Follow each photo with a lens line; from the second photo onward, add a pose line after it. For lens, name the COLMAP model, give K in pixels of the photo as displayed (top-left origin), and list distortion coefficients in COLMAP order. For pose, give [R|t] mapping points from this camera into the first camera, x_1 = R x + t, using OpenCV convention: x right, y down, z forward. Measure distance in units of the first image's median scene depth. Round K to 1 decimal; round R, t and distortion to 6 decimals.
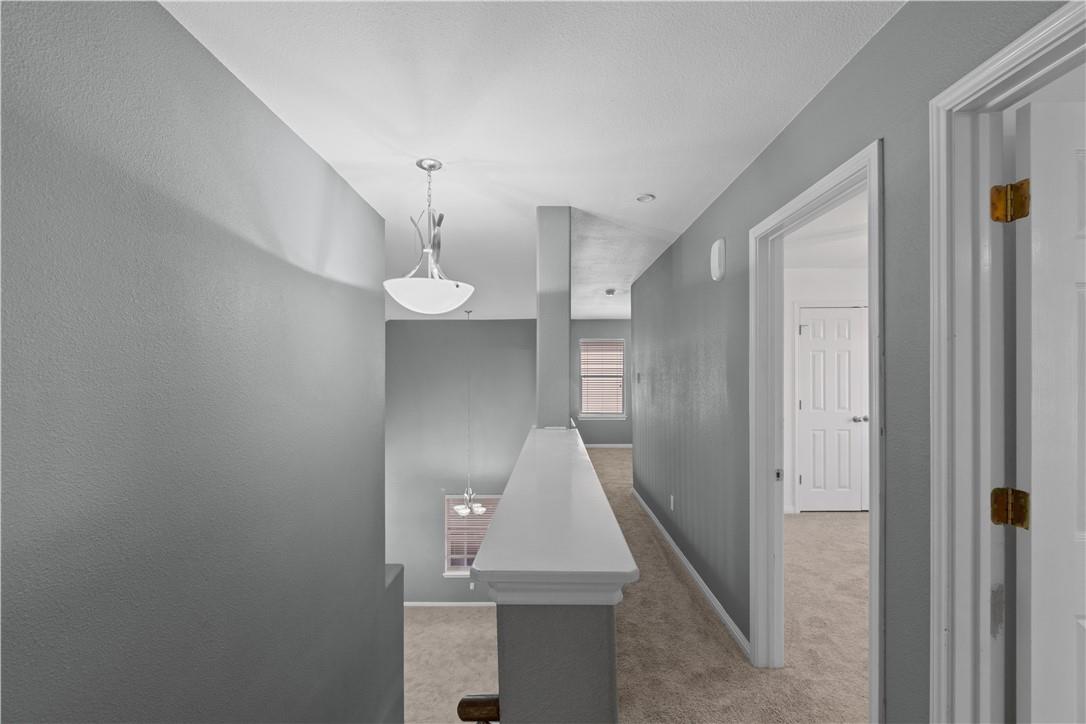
lens RADIAL K [[470.6, 0, 544.9], [0, 470.6, 368.0], [0, 0, 1]] dist [-0.019786, -0.000061]
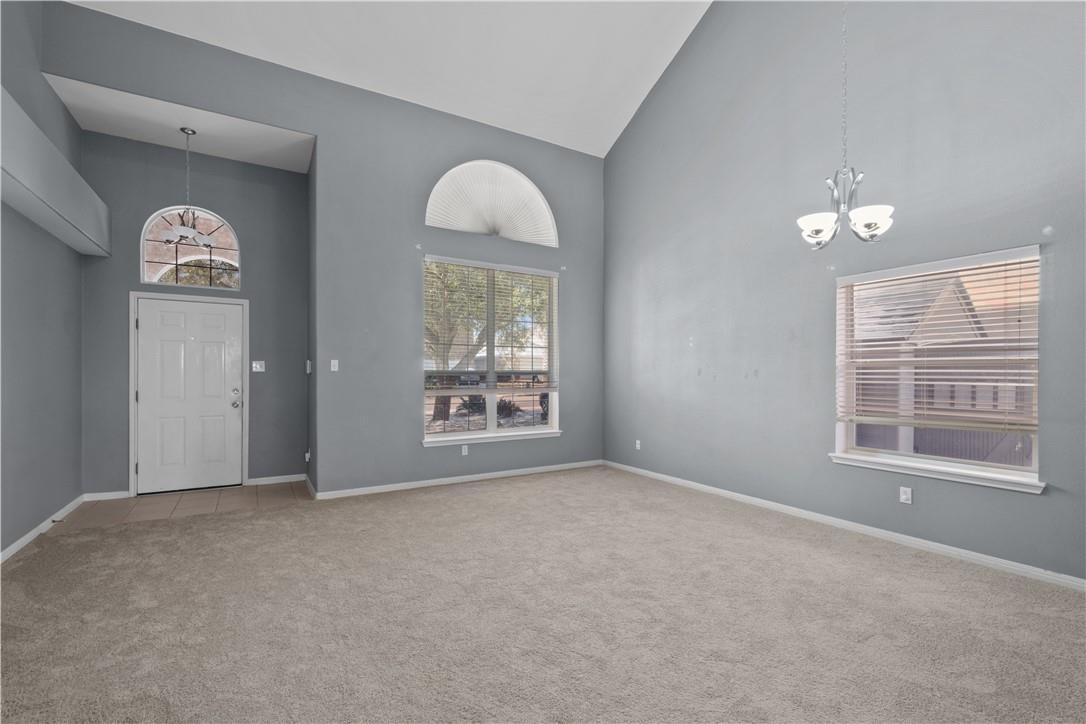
lens RADIAL K [[478.8, 0, 544.6], [0, 478.8, 375.5], [0, 0, 1]] dist [-0.017987, -0.000106]
pose [[0.517785, 0.000732, -0.855510, 0.034939], [0.007849, 0.999953, 0.005606, 0.397416], [0.855475, -0.009617, 0.517755, 0.582862]]
